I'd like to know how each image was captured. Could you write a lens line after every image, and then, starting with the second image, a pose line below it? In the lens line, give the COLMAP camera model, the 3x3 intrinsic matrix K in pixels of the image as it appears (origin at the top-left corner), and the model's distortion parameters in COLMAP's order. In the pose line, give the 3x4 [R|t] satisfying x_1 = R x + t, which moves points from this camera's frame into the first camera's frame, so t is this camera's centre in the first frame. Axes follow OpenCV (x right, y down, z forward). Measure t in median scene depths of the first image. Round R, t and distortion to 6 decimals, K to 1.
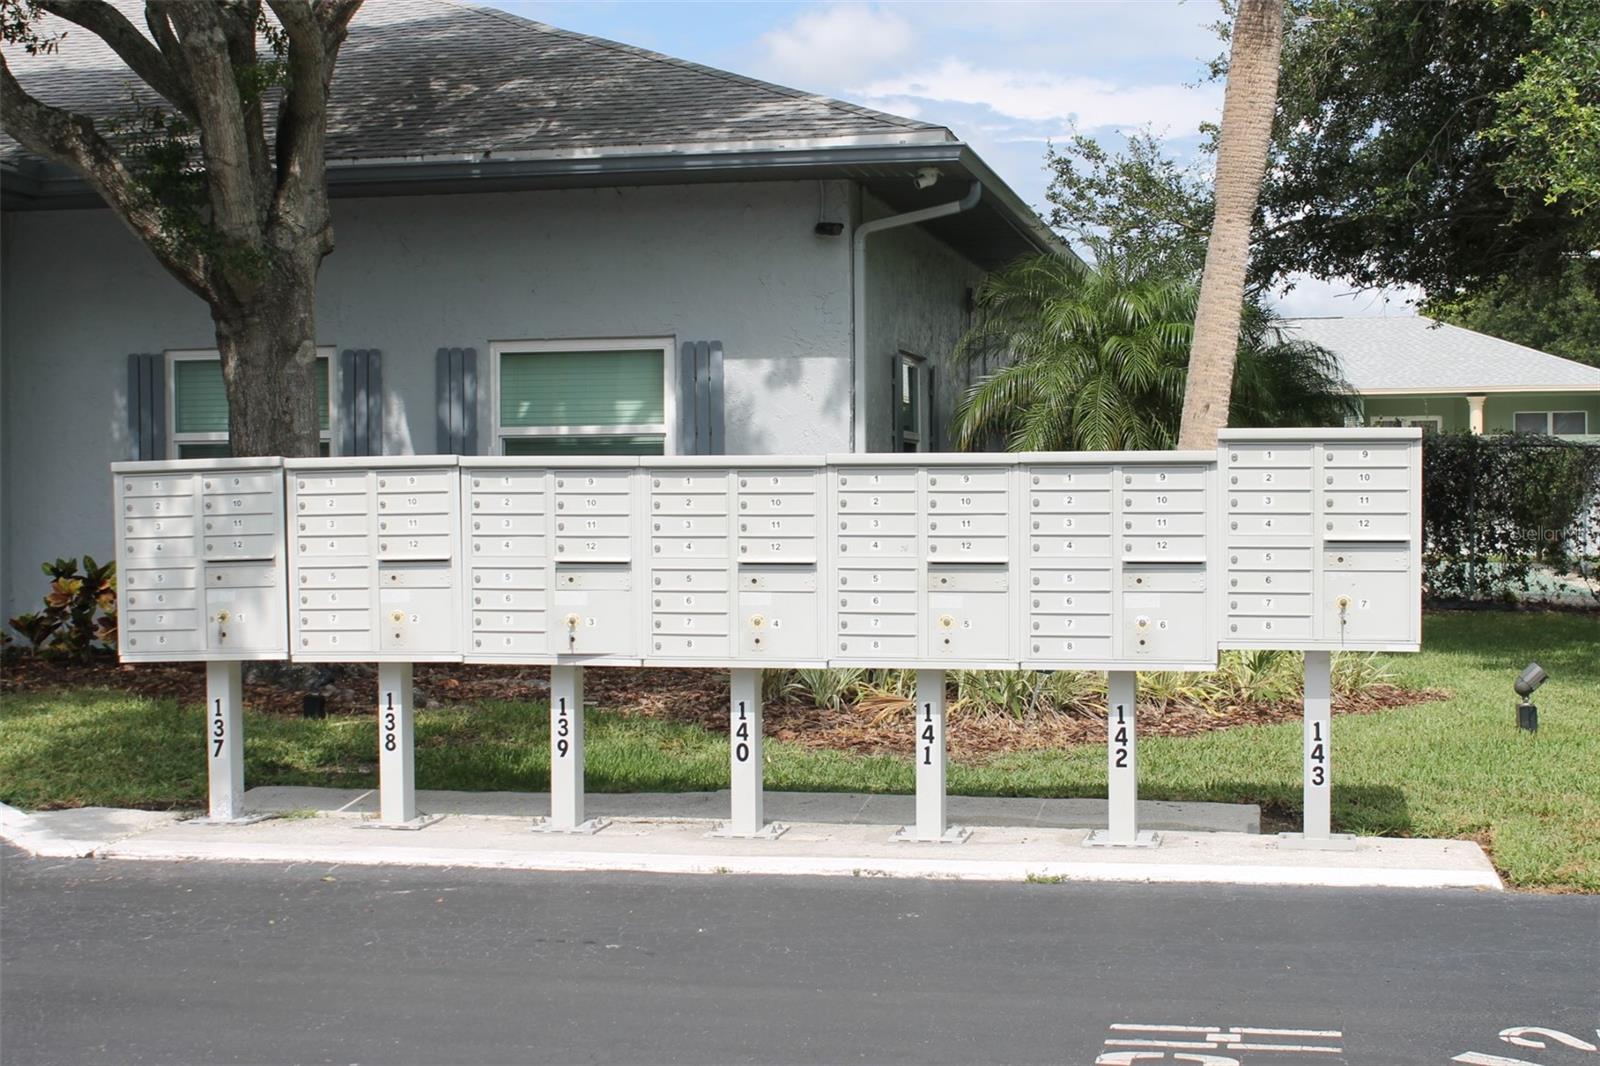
lens RADIAL K [[2436.6, 0, 799.4], [0, 2436.6, 537.2], [0, 0, 1]] dist [0.011160, 0.000000]
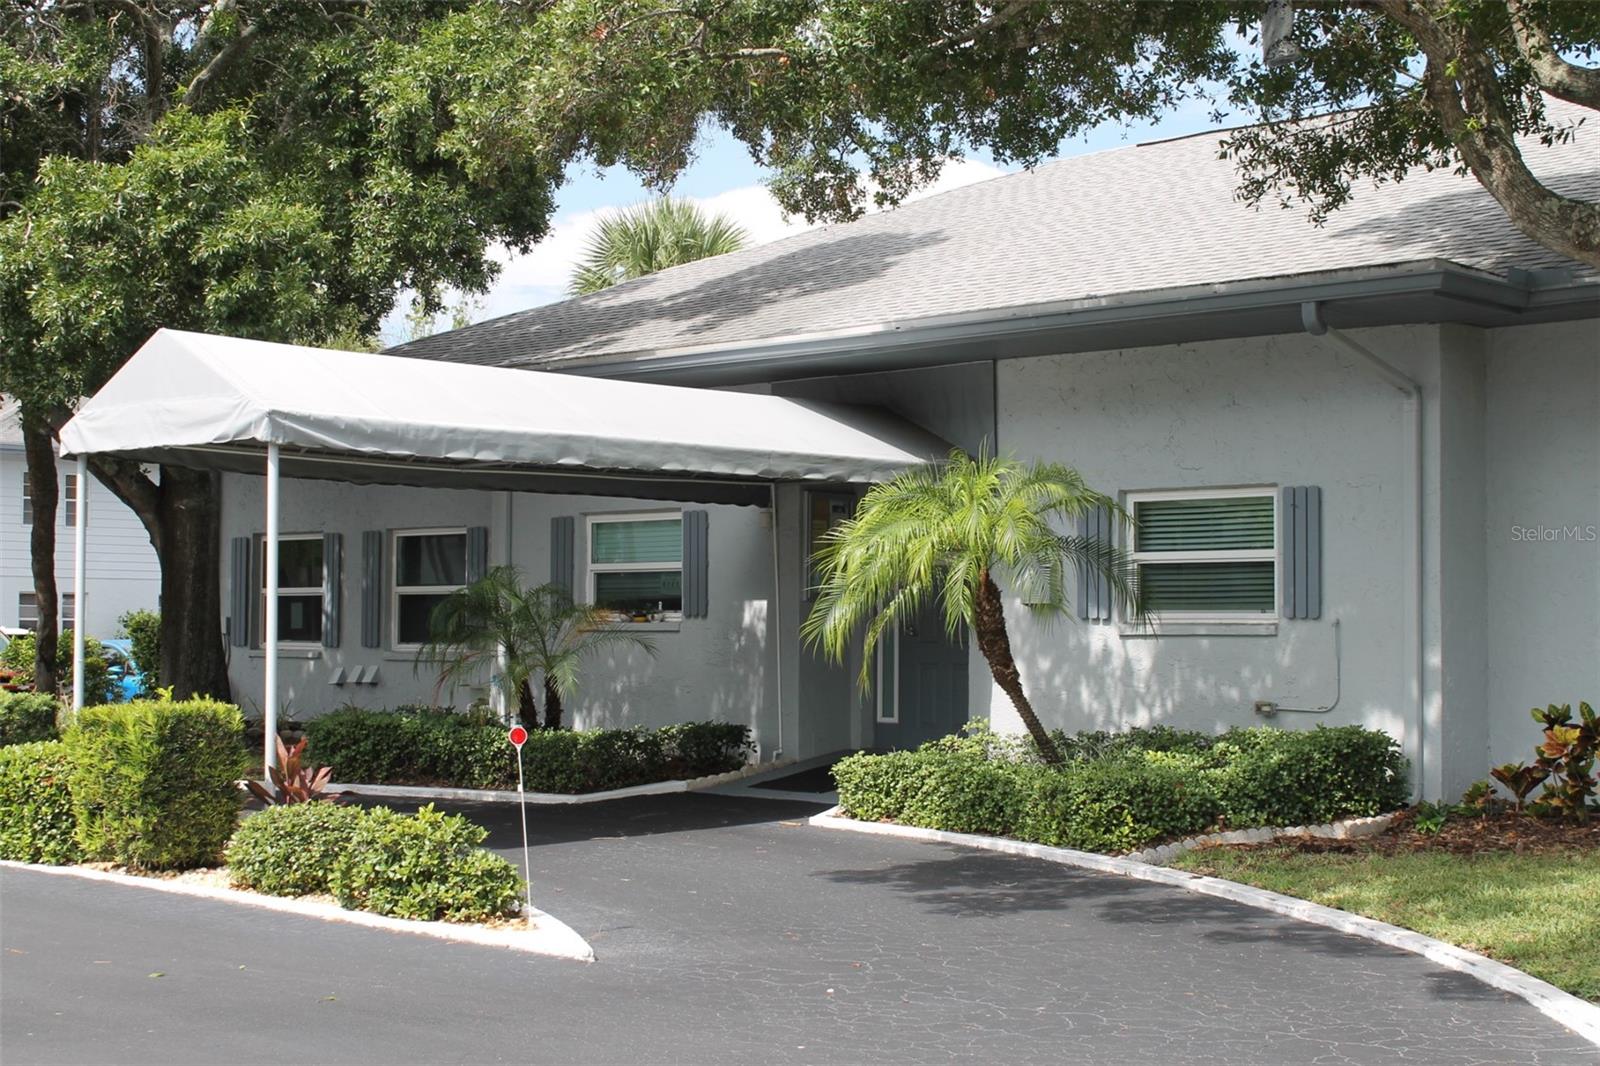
lens RADIAL K [[2436.6, 0, 800.6], [0, 2436.6, 531.7], [0, 0, 1]] dist [0.011160, 0.000000]
pose [[0.859043, -0.017385, -0.511608, -0.079359], [-0.012444, 0.998419, -0.054822, -0.002033], [0.511752, 0.053461, 0.857468, 0.079193]]
